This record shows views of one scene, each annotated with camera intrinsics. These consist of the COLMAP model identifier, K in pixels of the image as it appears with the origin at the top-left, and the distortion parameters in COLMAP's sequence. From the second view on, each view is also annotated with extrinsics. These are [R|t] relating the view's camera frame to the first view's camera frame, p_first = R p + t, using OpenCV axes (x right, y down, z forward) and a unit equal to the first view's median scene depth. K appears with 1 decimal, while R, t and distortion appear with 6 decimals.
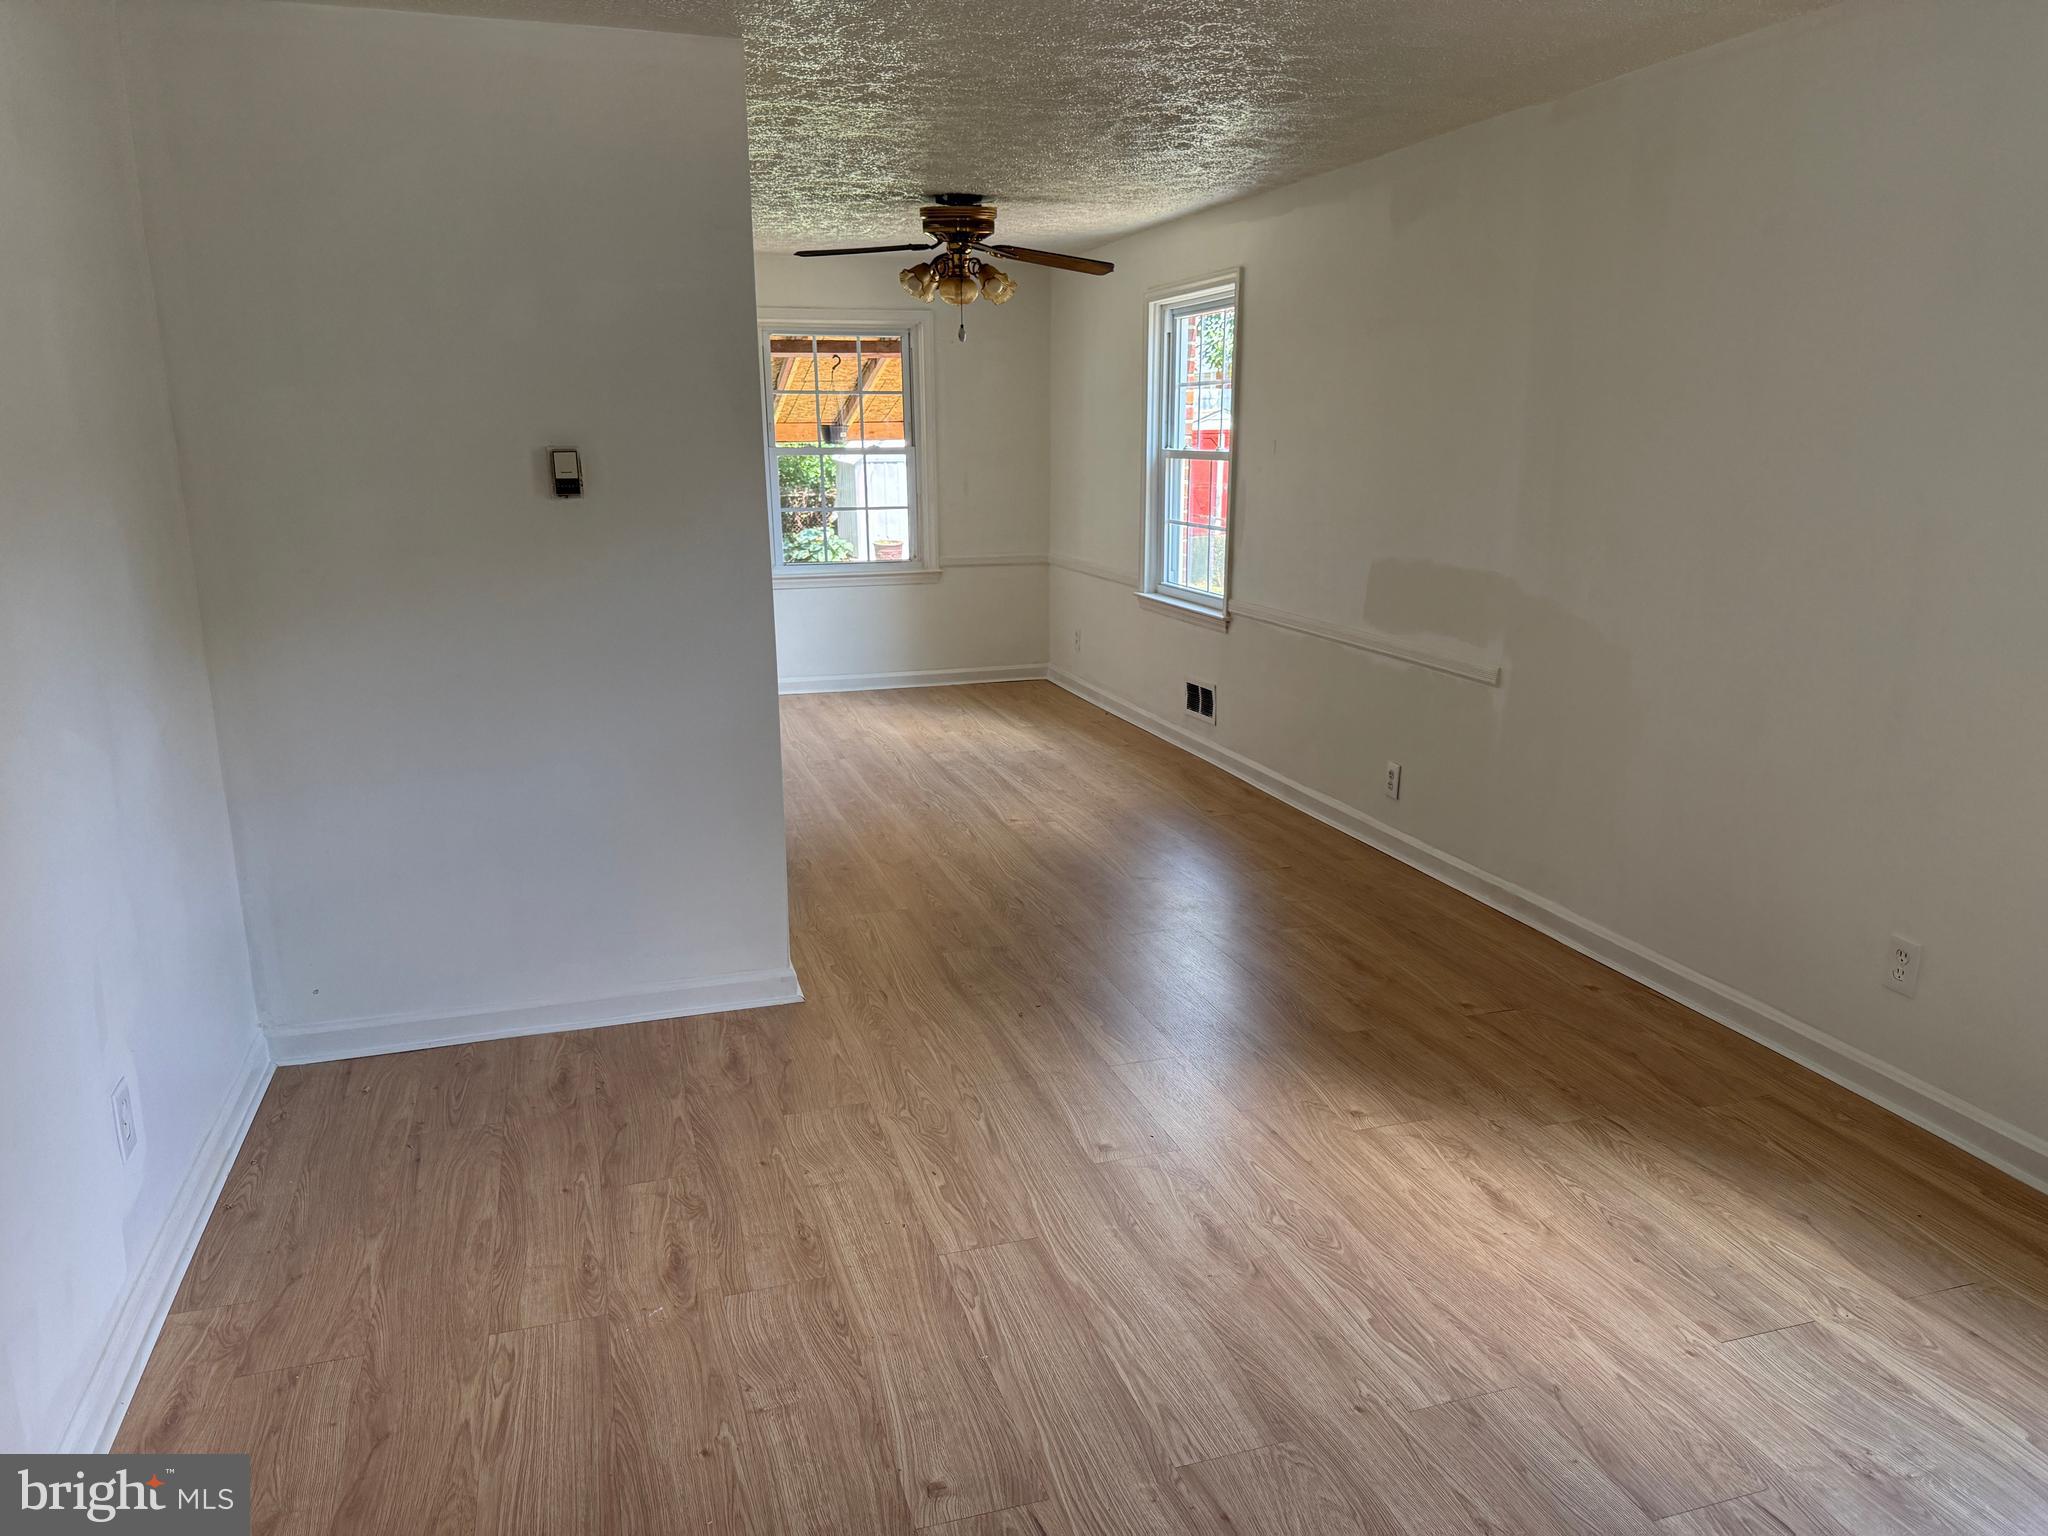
lens RADIAL K [[1445.6, 0, 1034.3], [0, 1445.6, 783.6], [0, 0, 1]] dist [0.058779, -0.069199]
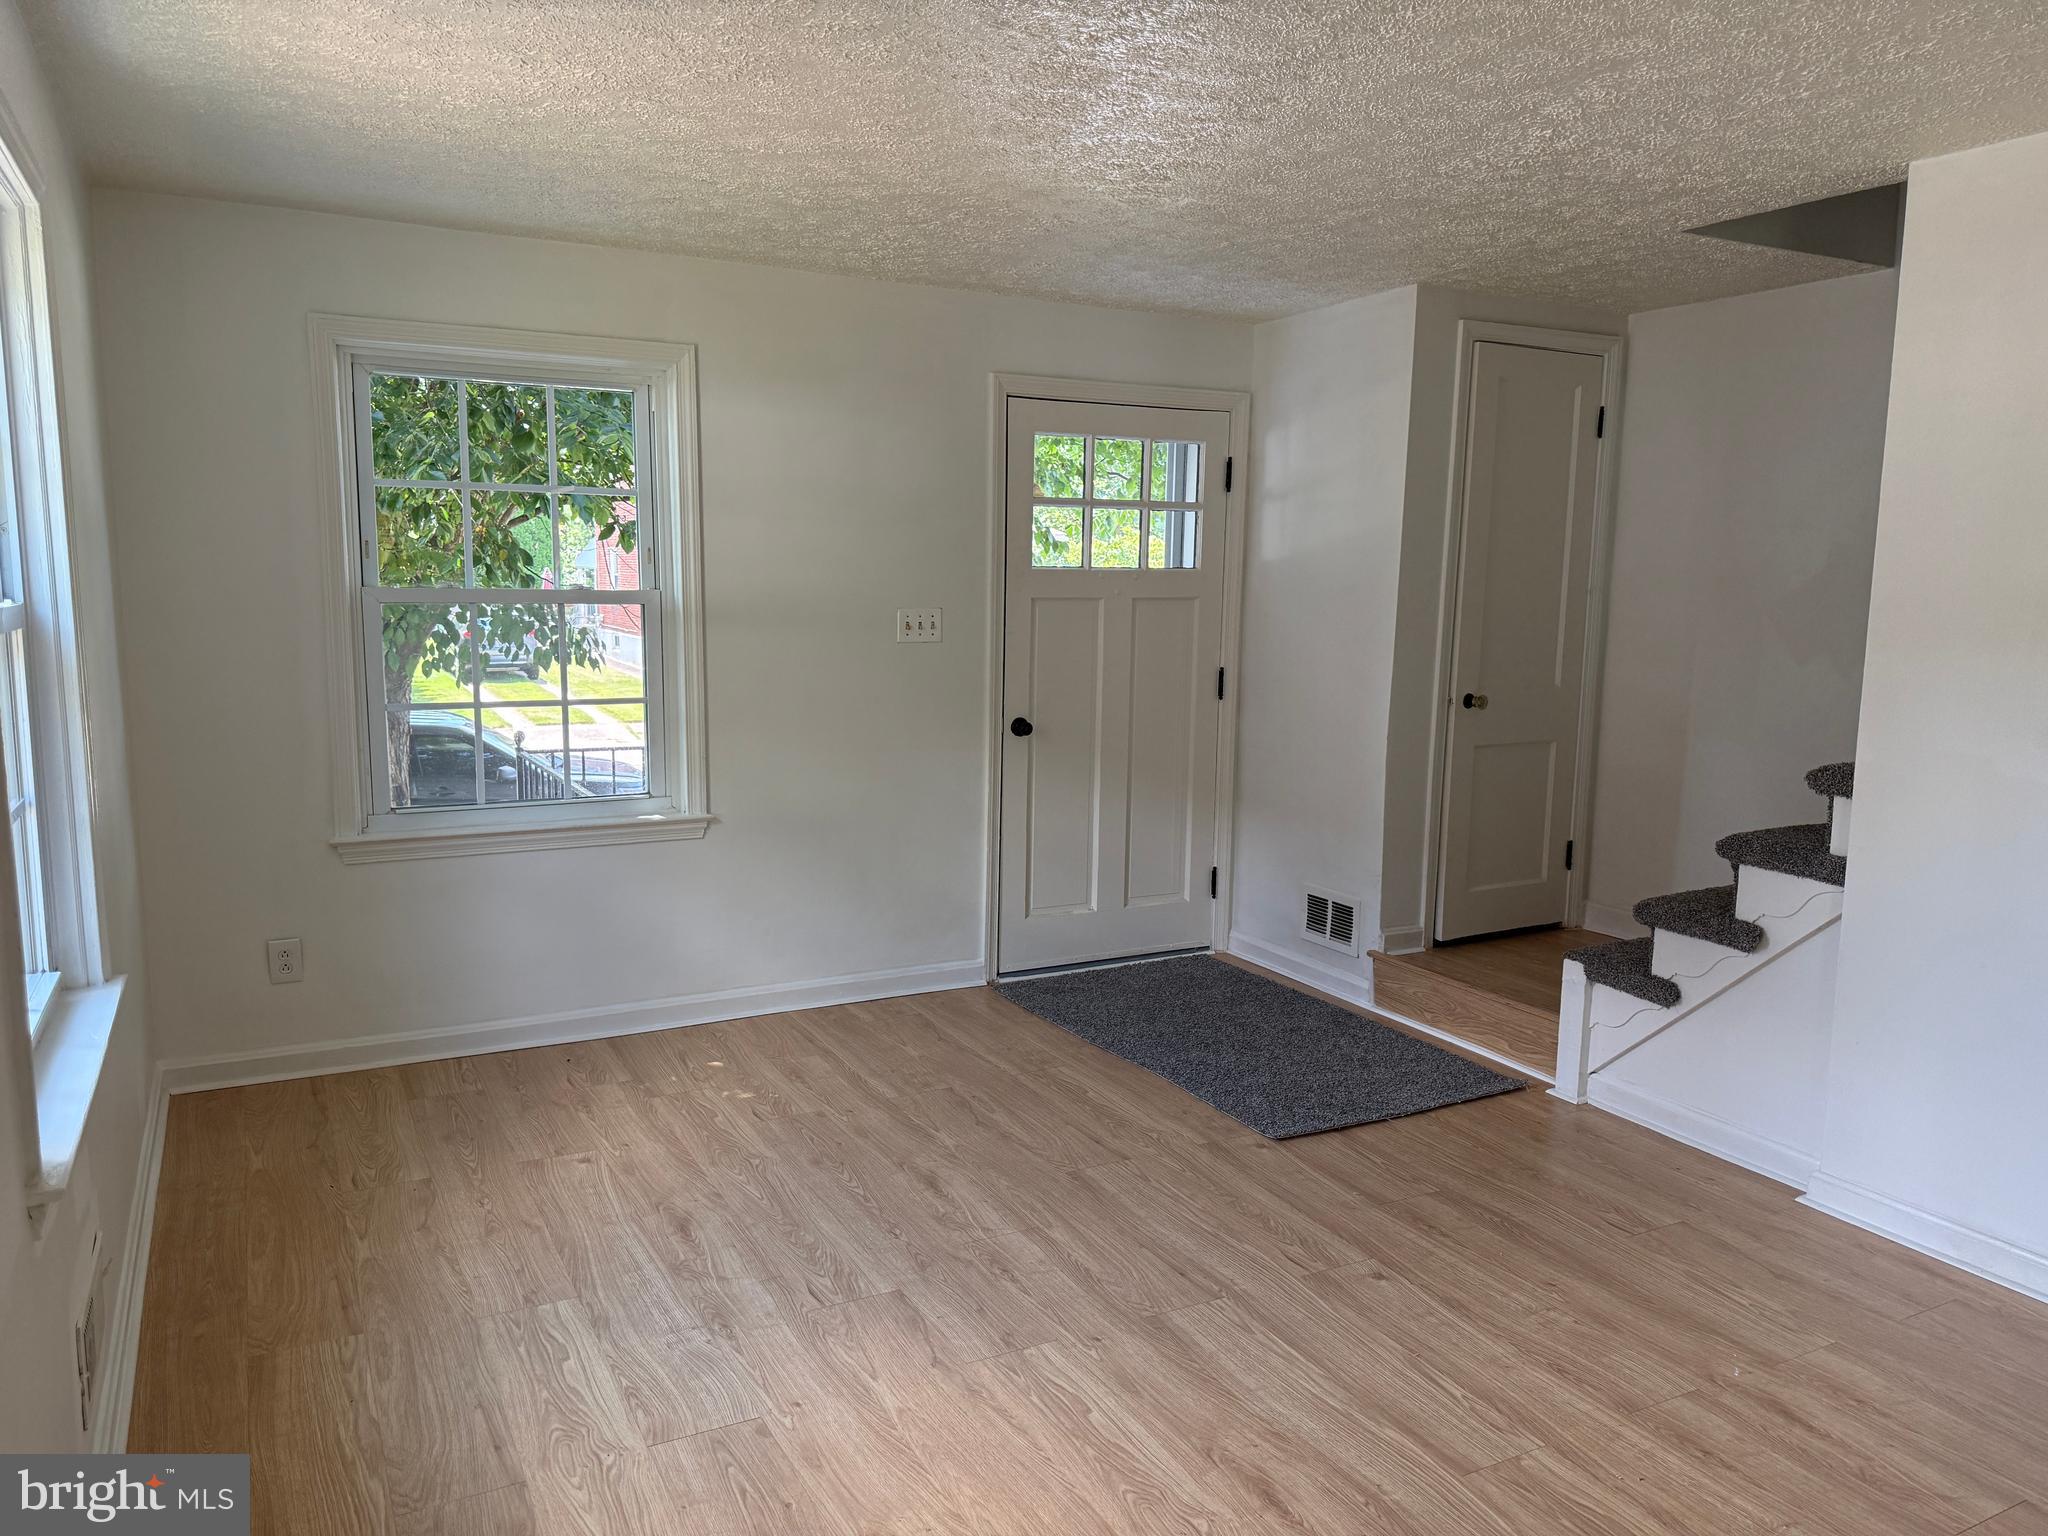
lens RADIAL K [[1445.6, 0, 1011.0], [0, 1445.6, 765.4], [0, 0, 1]] dist [0.058779, -0.069199]
pose [[-0.984947, 0.012757, -0.172386, 0.426519], [-0.051693, 0.929898, 0.364167, -0.398432], [0.164947, 0.367597, -0.915241, 1.649985]]
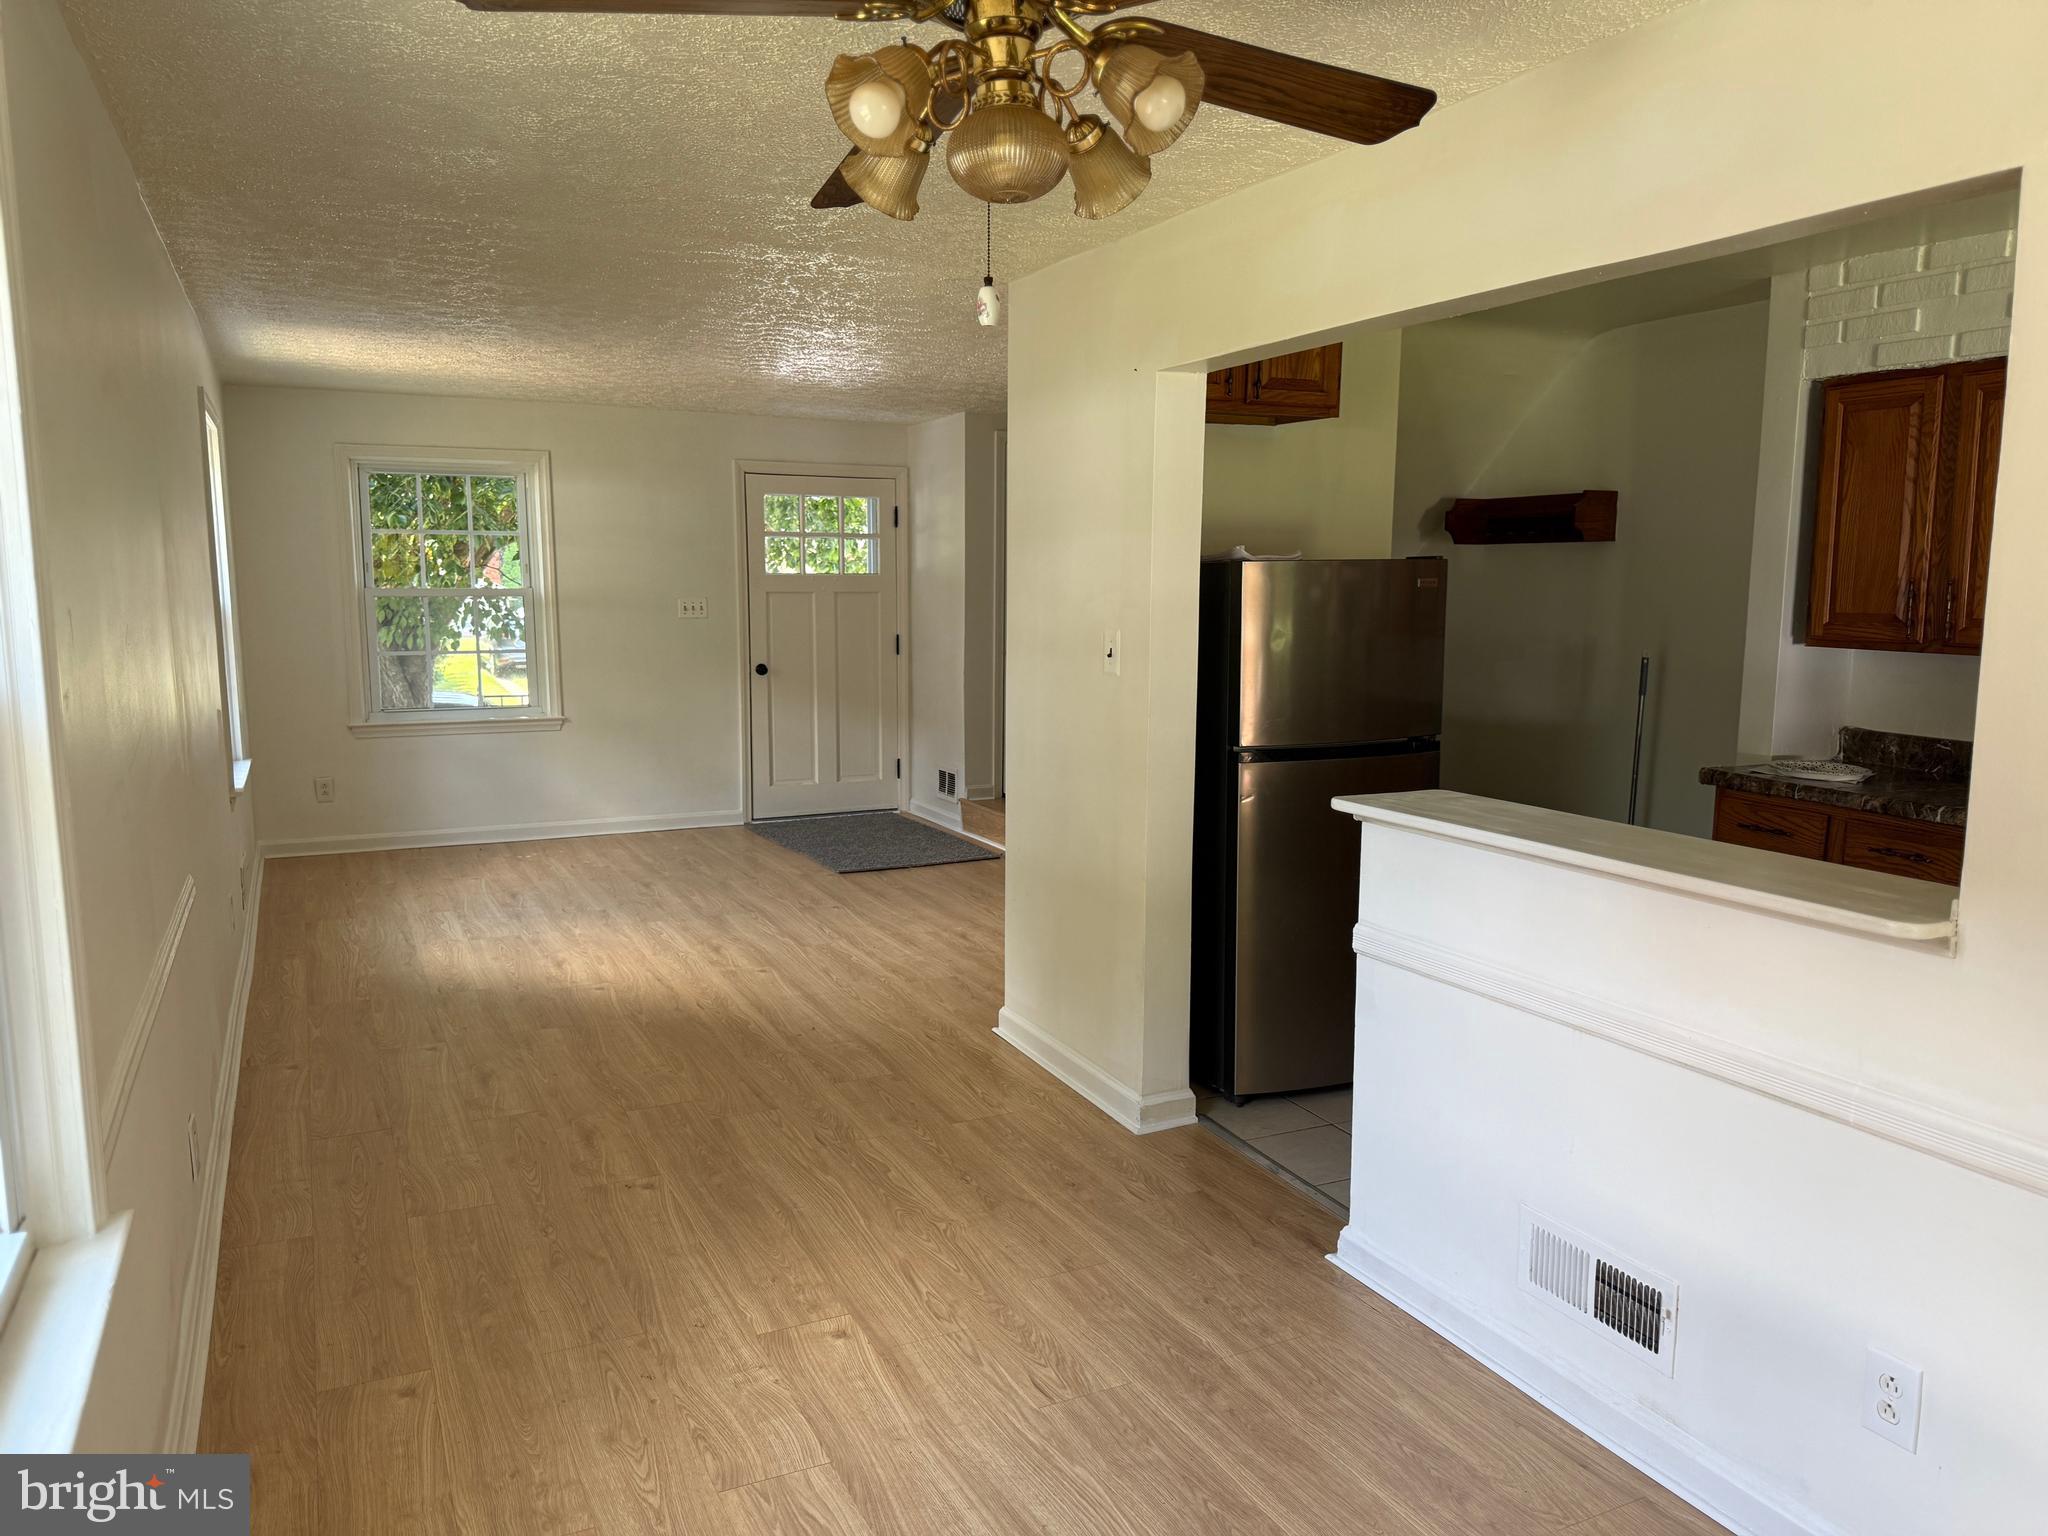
lens RADIAL K [[1445.6, 0, 1021.5], [0, 1445.6, 771.1], [0, 0, 1]] dist [0.058779, -0.069199]
pose [[-0.989163, 0.020215, -0.145422, -0.013641], [-0.034909, 0.929689, 0.366687, -0.734728], [0.142609, 0.367789, -0.918909, 2.986828]]
